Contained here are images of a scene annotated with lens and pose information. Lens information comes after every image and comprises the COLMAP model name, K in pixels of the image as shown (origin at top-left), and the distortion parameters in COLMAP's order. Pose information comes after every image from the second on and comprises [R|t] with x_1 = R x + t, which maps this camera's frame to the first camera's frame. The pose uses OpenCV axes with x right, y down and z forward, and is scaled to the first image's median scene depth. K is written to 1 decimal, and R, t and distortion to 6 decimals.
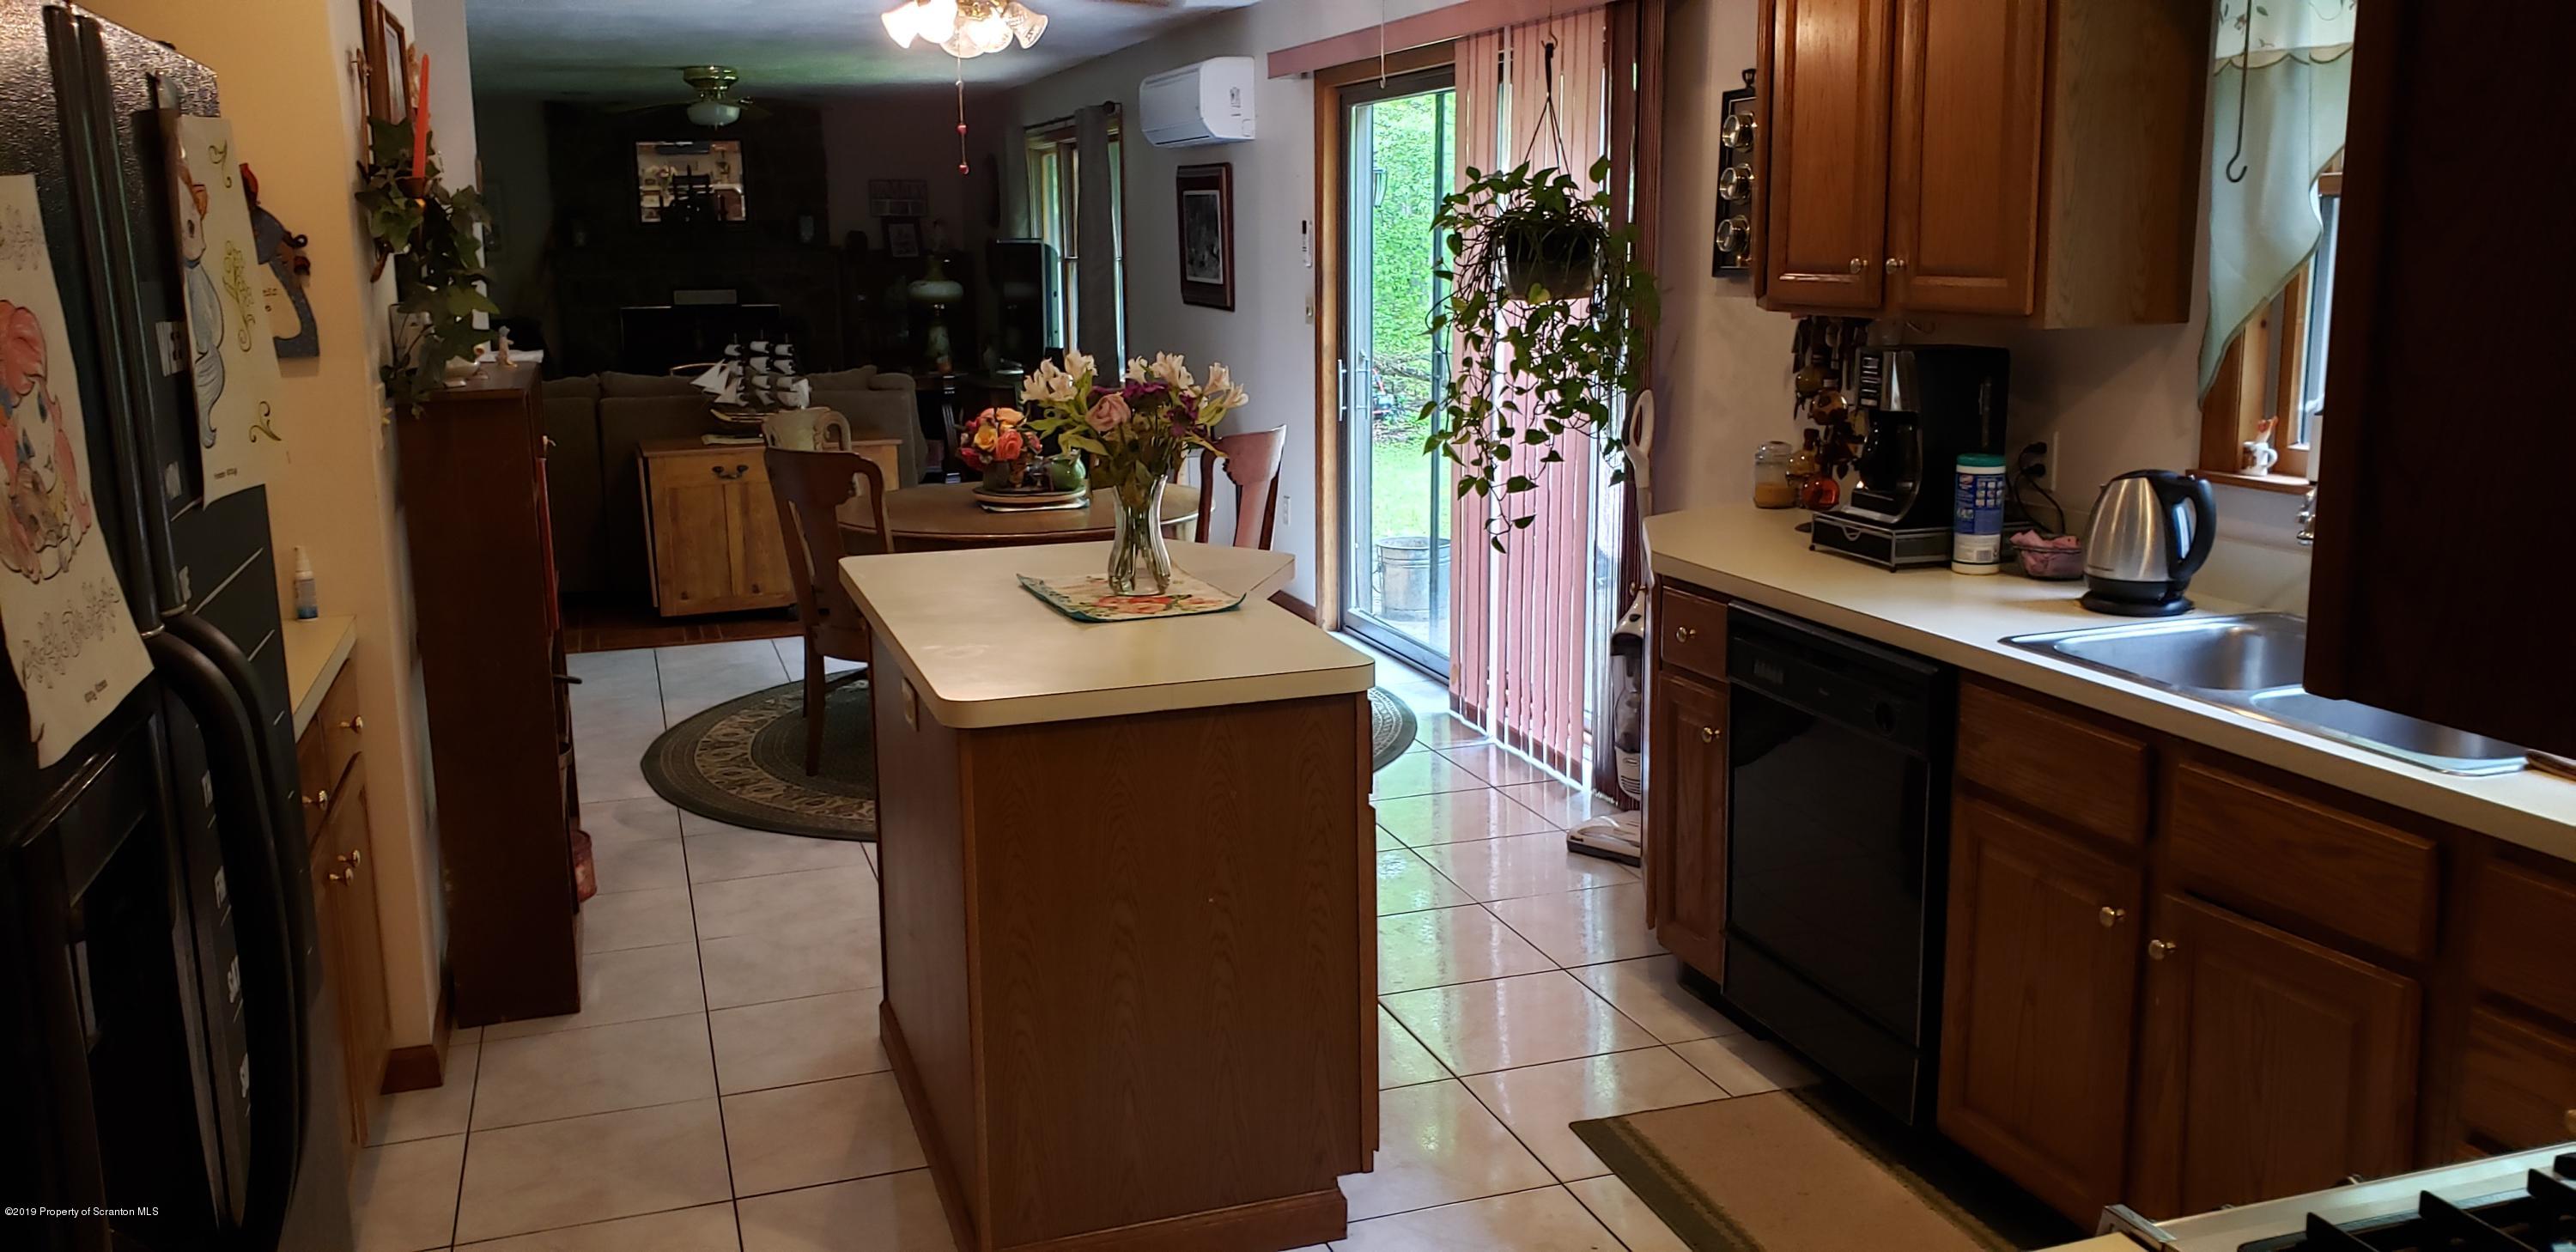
lens RADIAL K [[1982.6, 0, 1287.8], [0, 1982.6, 625.1], [0, 0, 1]] dist [0.026601, -0.052117]
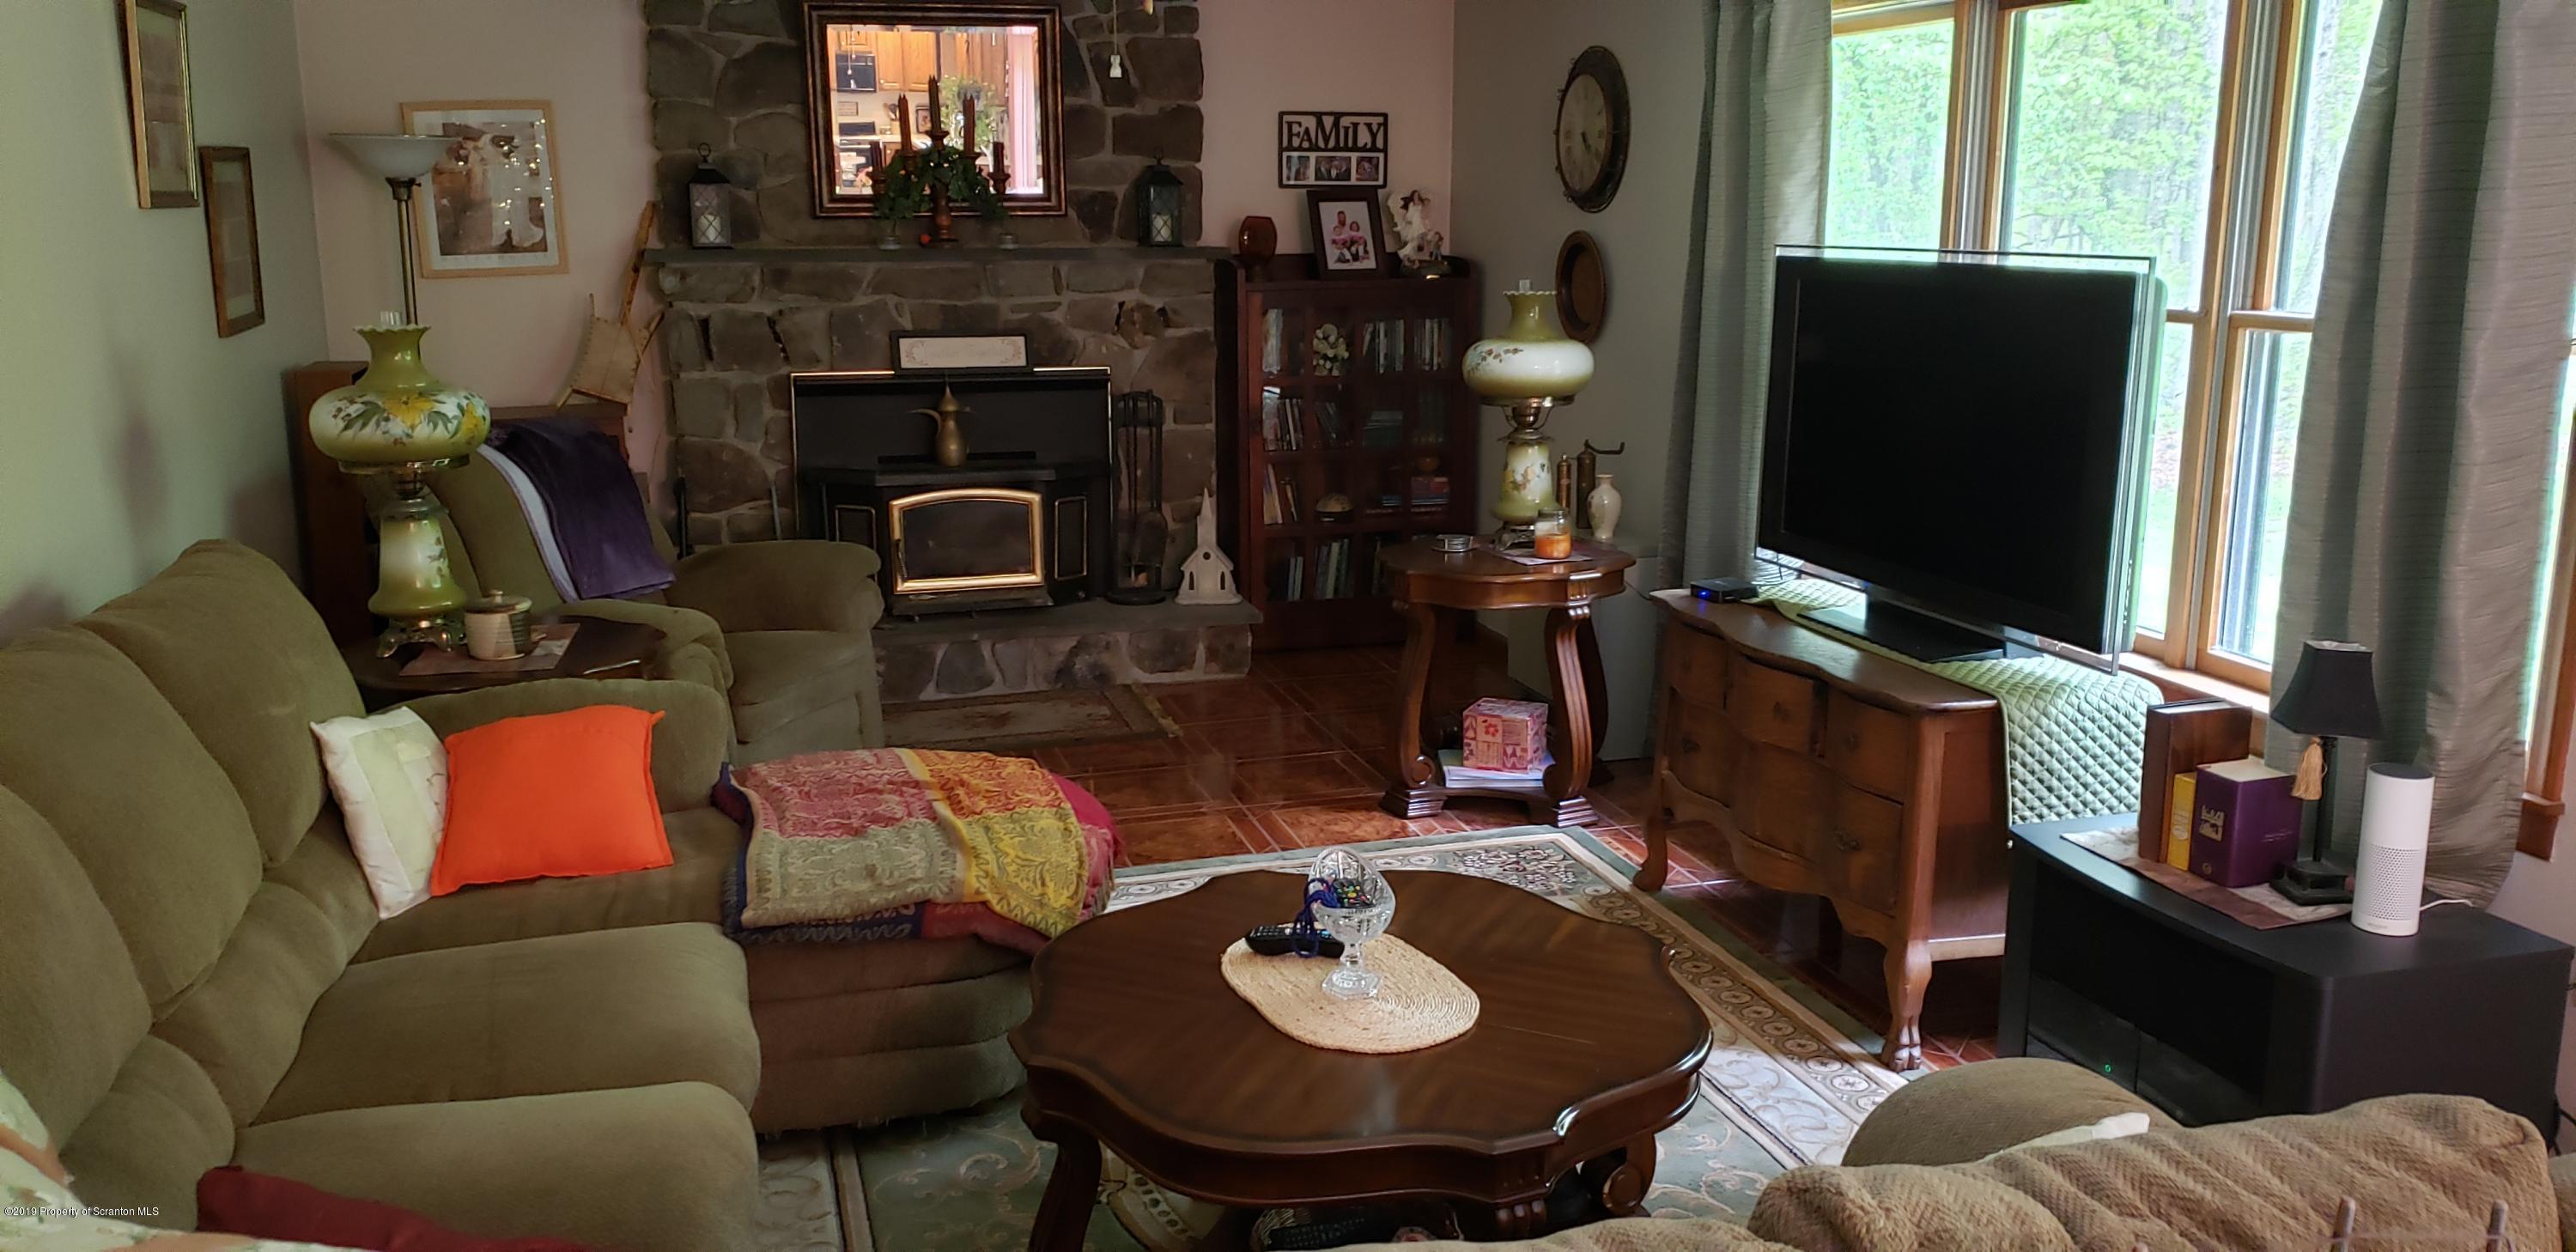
lens RADIAL K [[1982.6, 0, 1295.1], [0, 1982.6, 633.3], [0, 0, 1]] dist [0.026601, -0.052117]
pose [[0.999155, 0.018084, -0.036907, -0.192290], [-0.017178, 0.999547, 0.024718, -0.109545], [0.037337, -0.024063, 0.999013, 0.515622]]
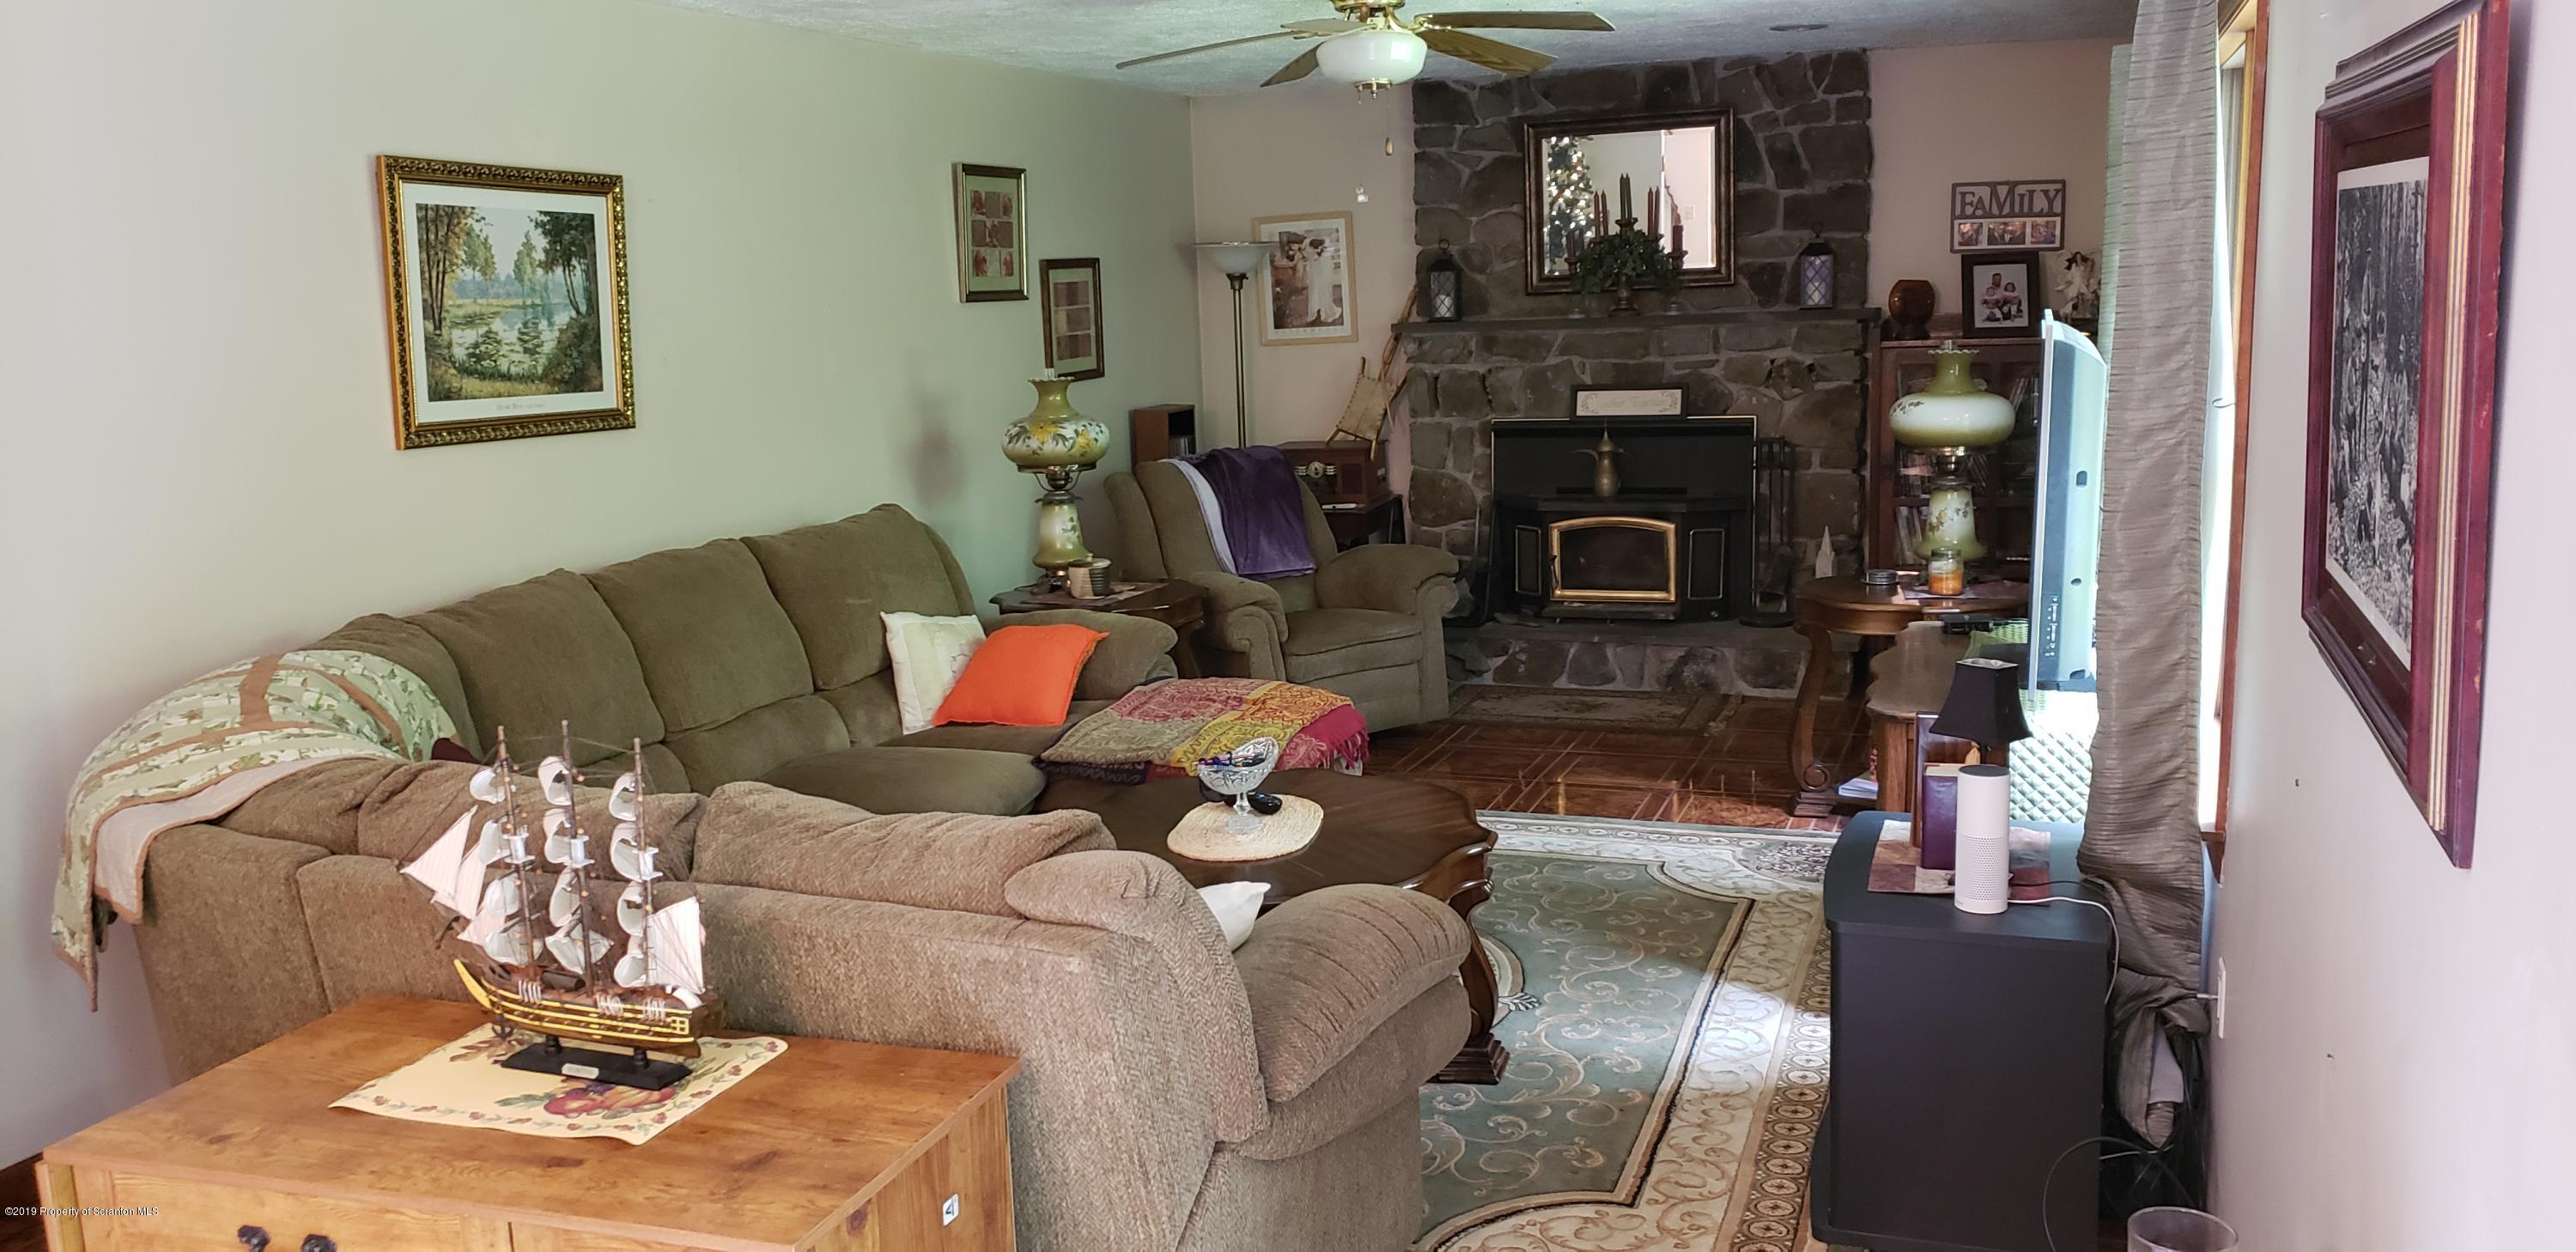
lens RADIAL K [[1982.6, 0, 1278.7], [0, 1982.6, 633.1], [0, 0, 1]] dist [0.026601, -0.052117]
pose [[0.764286, 0.096481, -0.637620, 0.004306], [-0.097017, 0.994694, 0.034222, -0.108065], [0.637539, 0.035705, 0.769591, 0.491710]]
